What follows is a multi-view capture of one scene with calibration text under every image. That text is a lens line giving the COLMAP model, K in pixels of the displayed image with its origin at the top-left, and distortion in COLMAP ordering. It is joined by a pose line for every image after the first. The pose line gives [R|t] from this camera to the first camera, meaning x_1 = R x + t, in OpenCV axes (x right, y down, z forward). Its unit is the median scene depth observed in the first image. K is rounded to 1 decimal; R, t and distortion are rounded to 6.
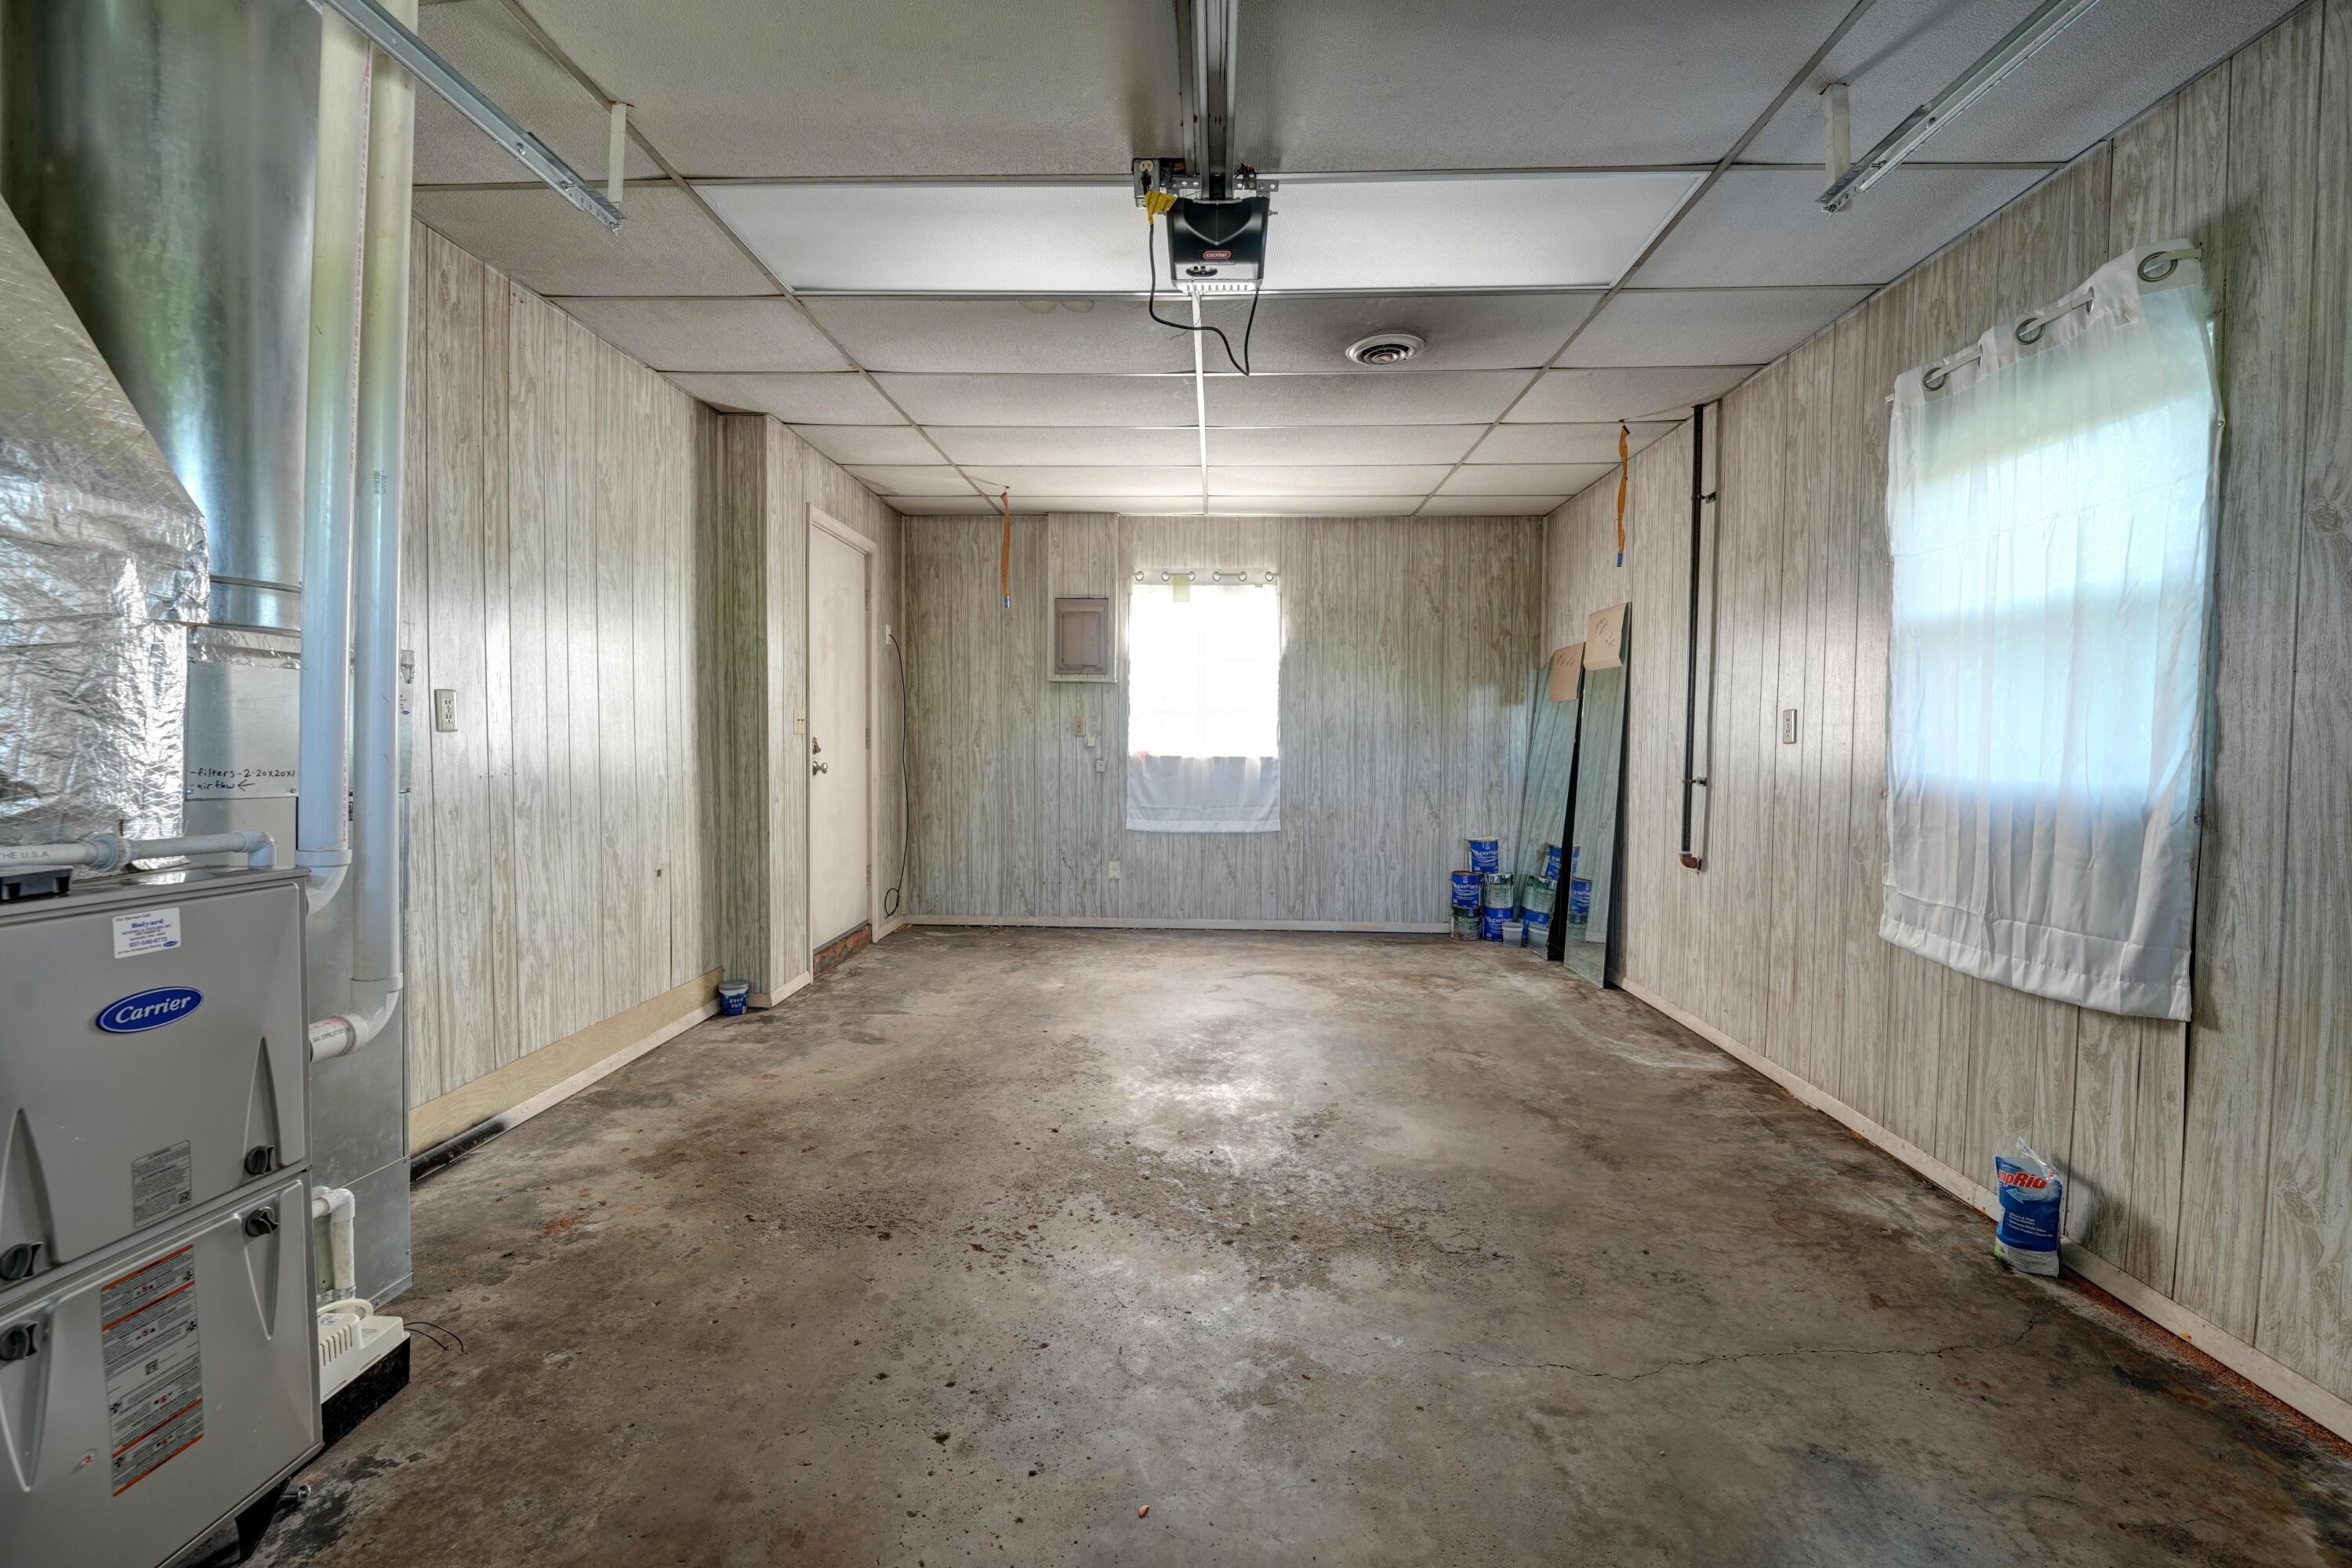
lens RADIAL K [[957.5, 0, 1185.7], [0, 957.5, 774.9], [0, 0, 1]] dist [-0.022980, 0.003519]
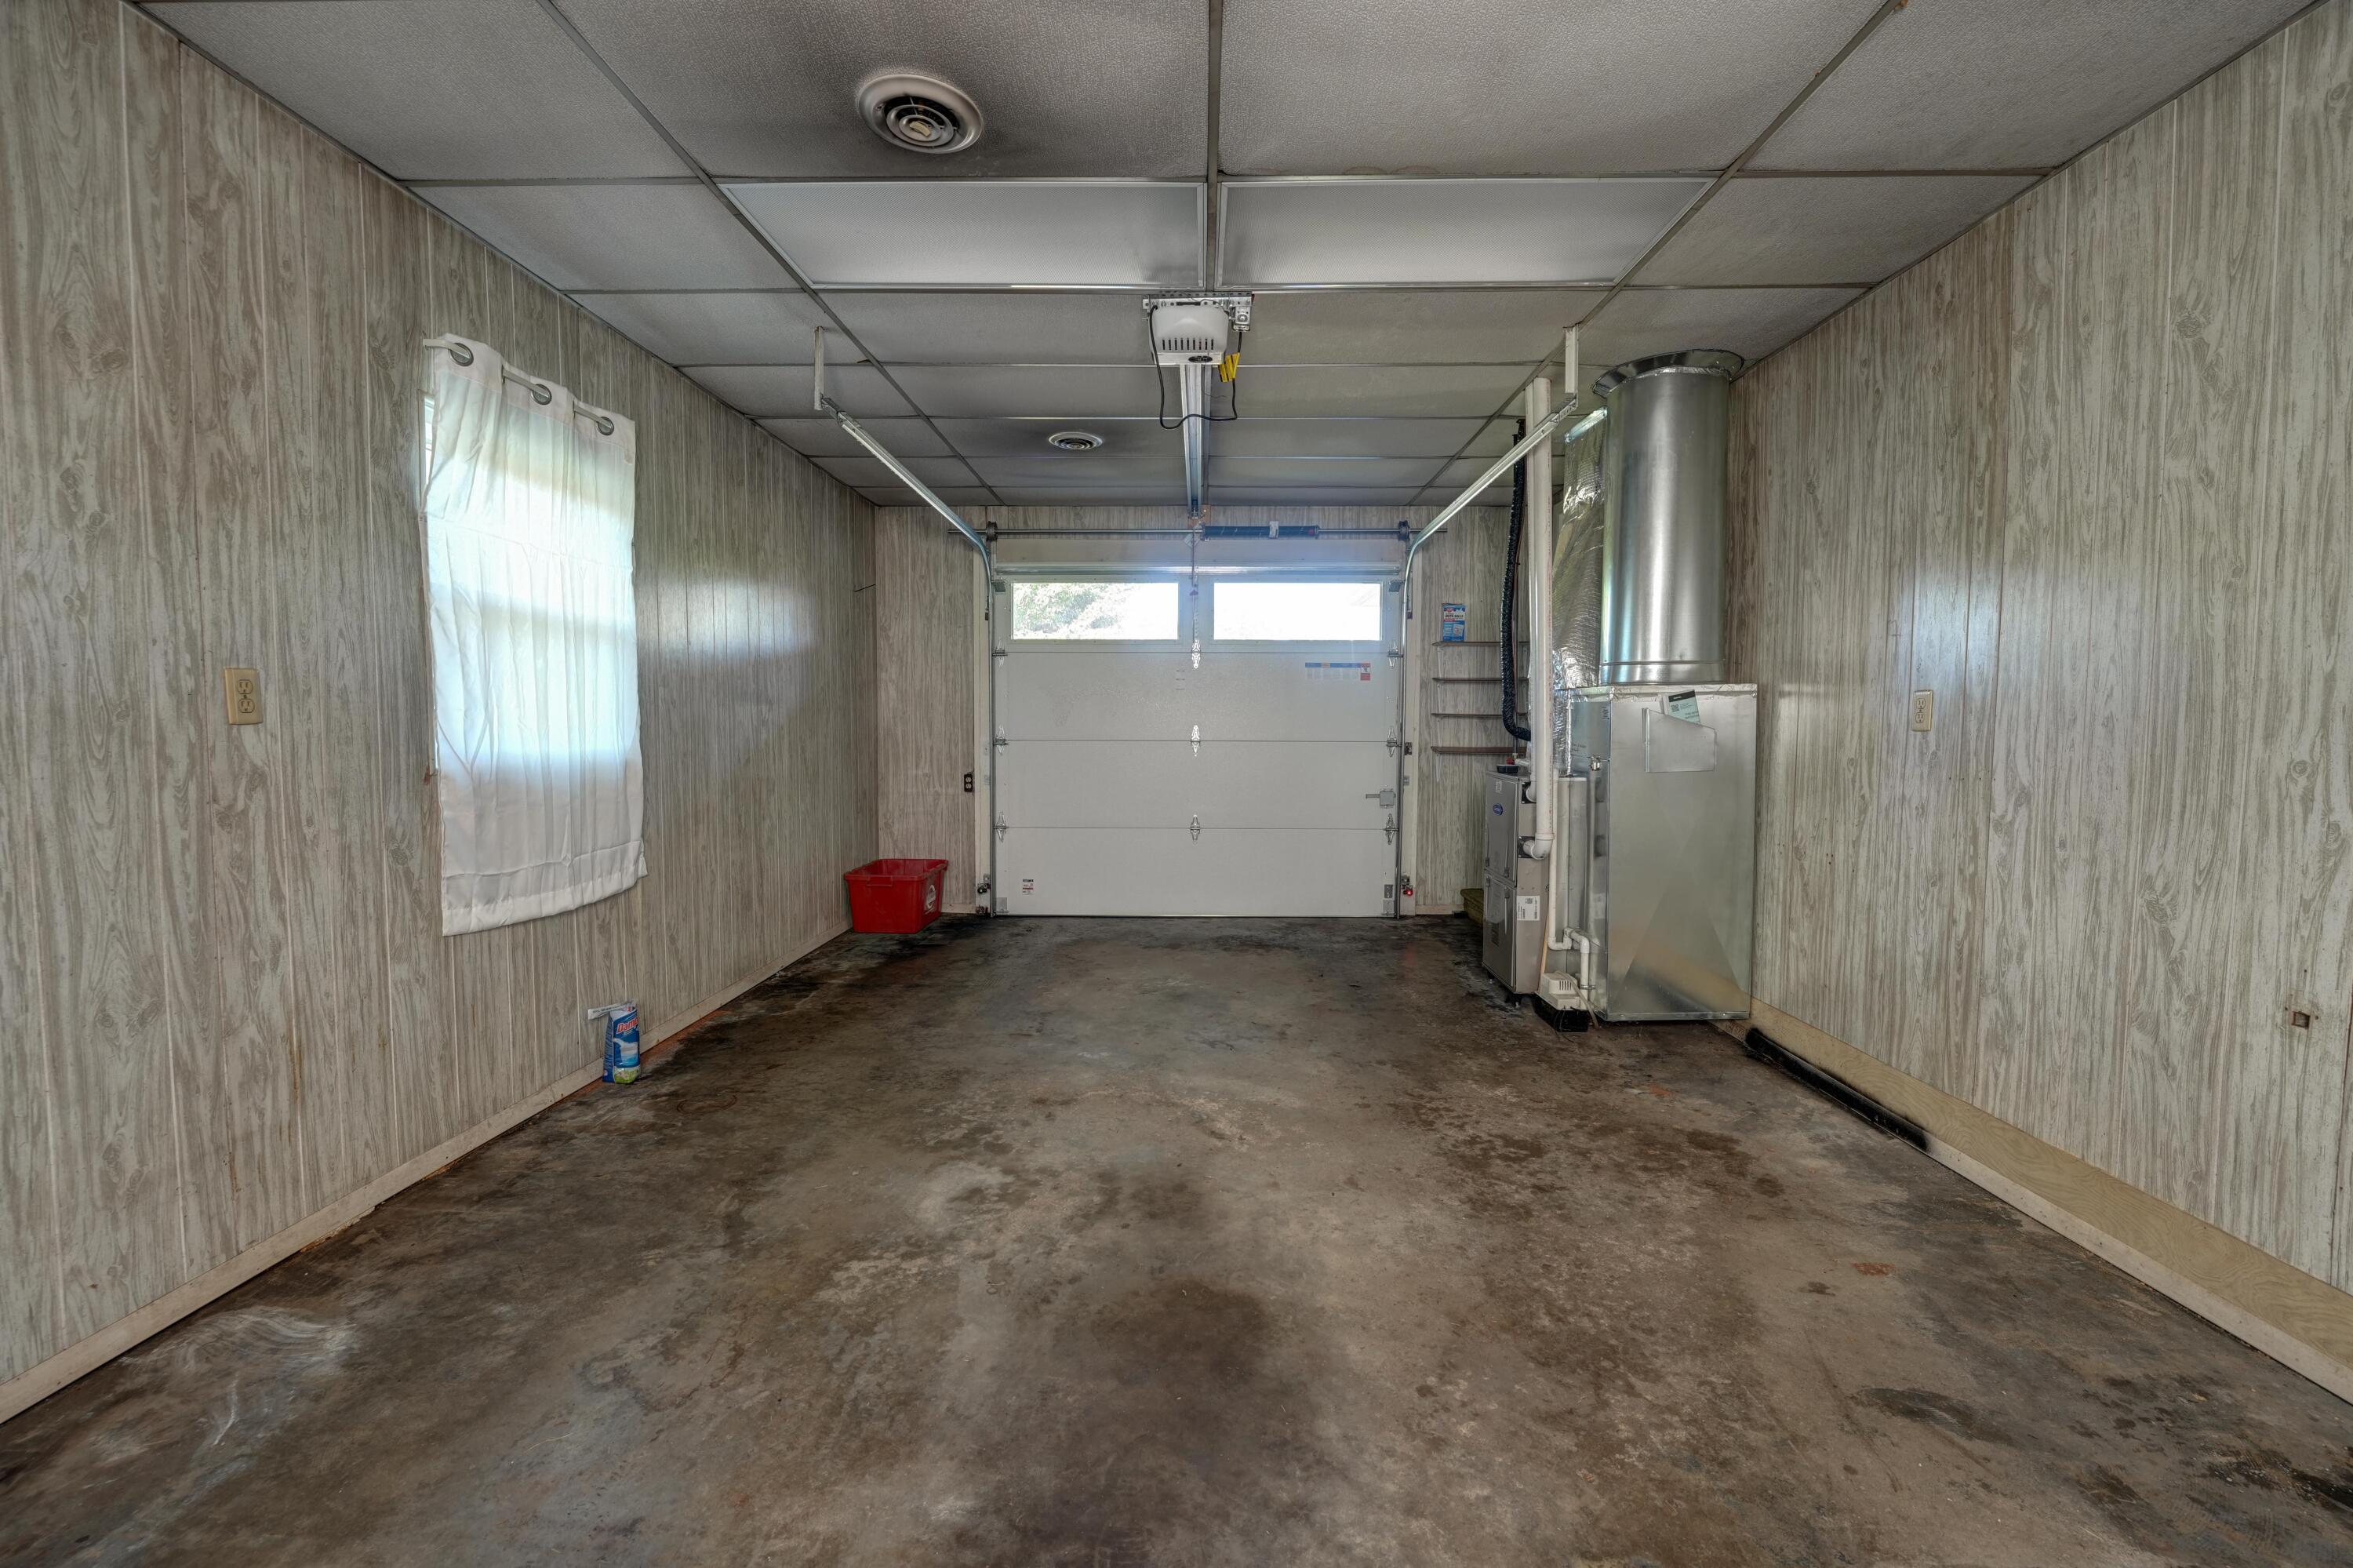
lens RADIAL K [[958.0, 0, 1186.2], [0, 958.0, 774.9], [0, 0, 1]] dist [-0.022980, 0.003519]
pose [[-0.999763, -0.013184, -0.017299, 0.040020], [-0.014720, 0.995659, 0.091905, -0.073306], [0.016012, 0.092138, -0.995617, 1.829644]]
